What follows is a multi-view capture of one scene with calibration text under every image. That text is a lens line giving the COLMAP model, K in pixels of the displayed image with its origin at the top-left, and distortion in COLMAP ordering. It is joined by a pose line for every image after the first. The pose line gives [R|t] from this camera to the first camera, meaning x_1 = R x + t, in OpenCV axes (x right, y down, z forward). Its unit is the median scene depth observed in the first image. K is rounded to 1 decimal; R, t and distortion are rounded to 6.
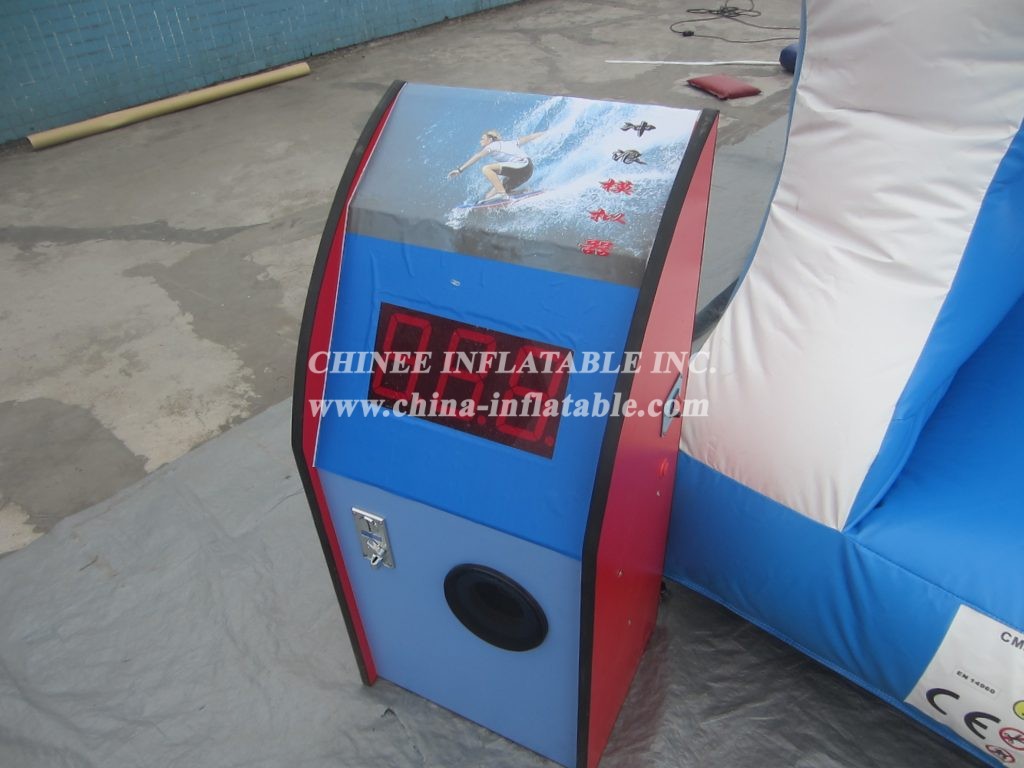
lens RADIAL K [[721.8, 0, 512.0], [0, 721.8, 384.0], [0, 0, 1]] dist [-0.033665, 0.003196]
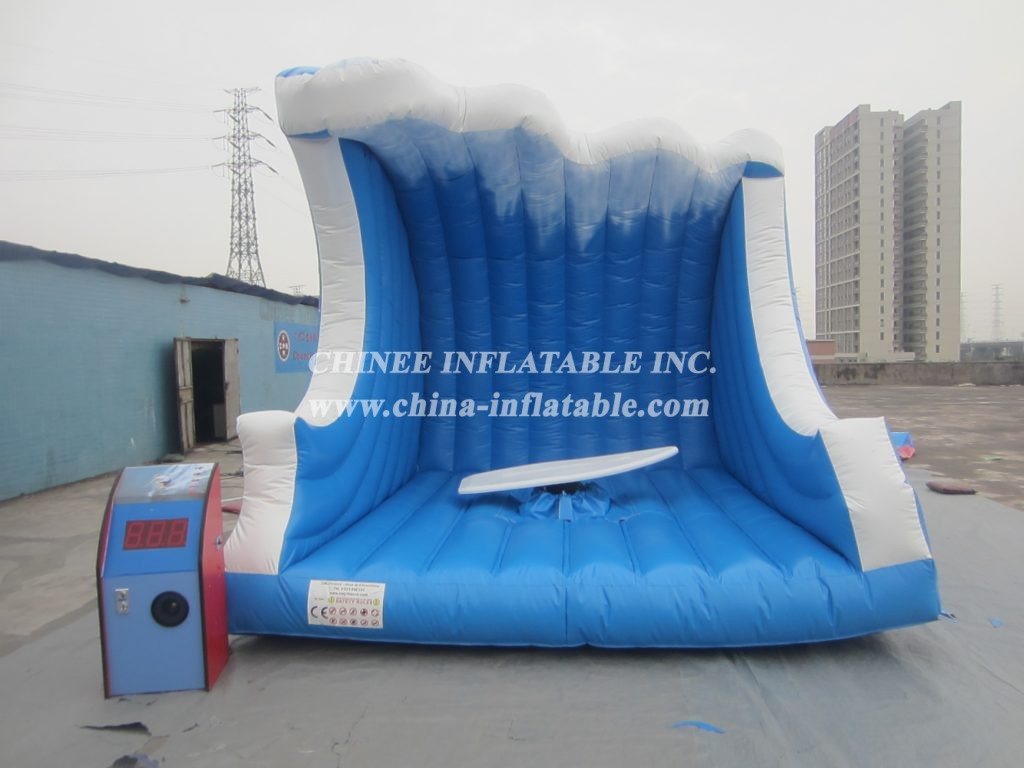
lens RADIAL K [[721.8, 0, 512.0], [0, 721.8, 384.0], [0, 0, 1]] dist [-0.033665, 0.003196]
pose [[0.821554, -0.003404, 0.570121, -0.624595], [0.338162, 0.808002, -0.482473, 1.666503], [-0.459016, 0.589170, 0.664968, -2.565821]]
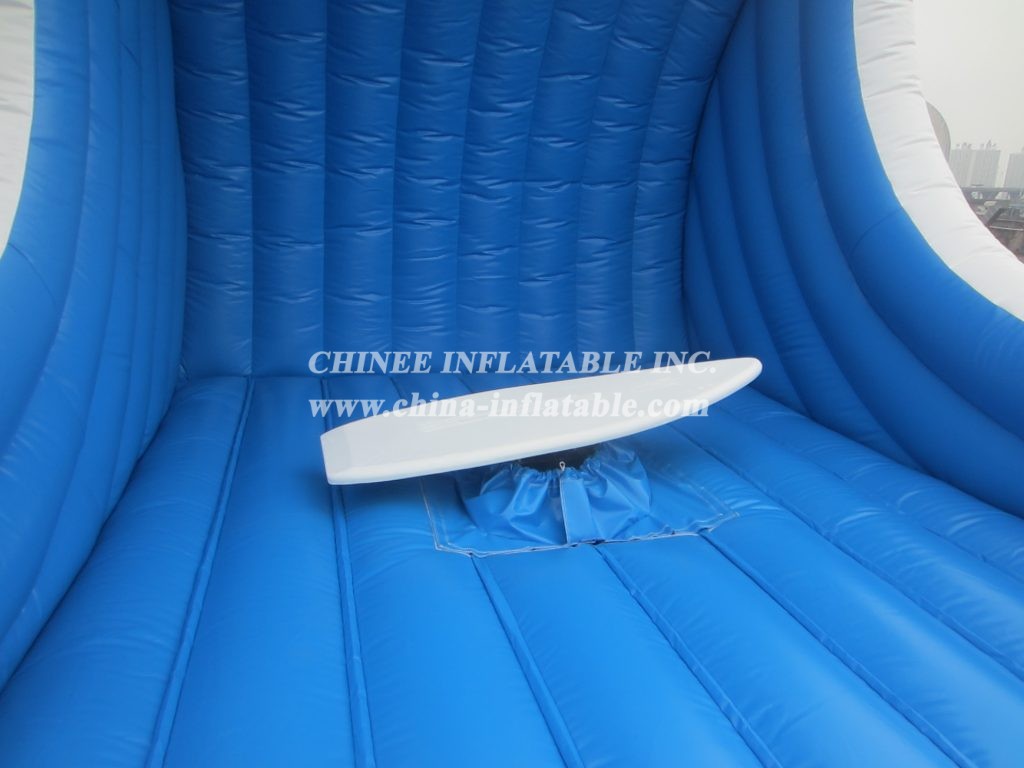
lens RADIAL K [[721.8, 0, 512.0], [0, 721.8, 384.0], [0, 0, 1]] dist [-0.033665, 0.003196]
pose [[0.574300, -0.167589, 0.801307, -0.611126], [0.450356, 0.882074, -0.138291, 1.648218], [-0.683636, 0.440294, 0.582050, -2.541196]]
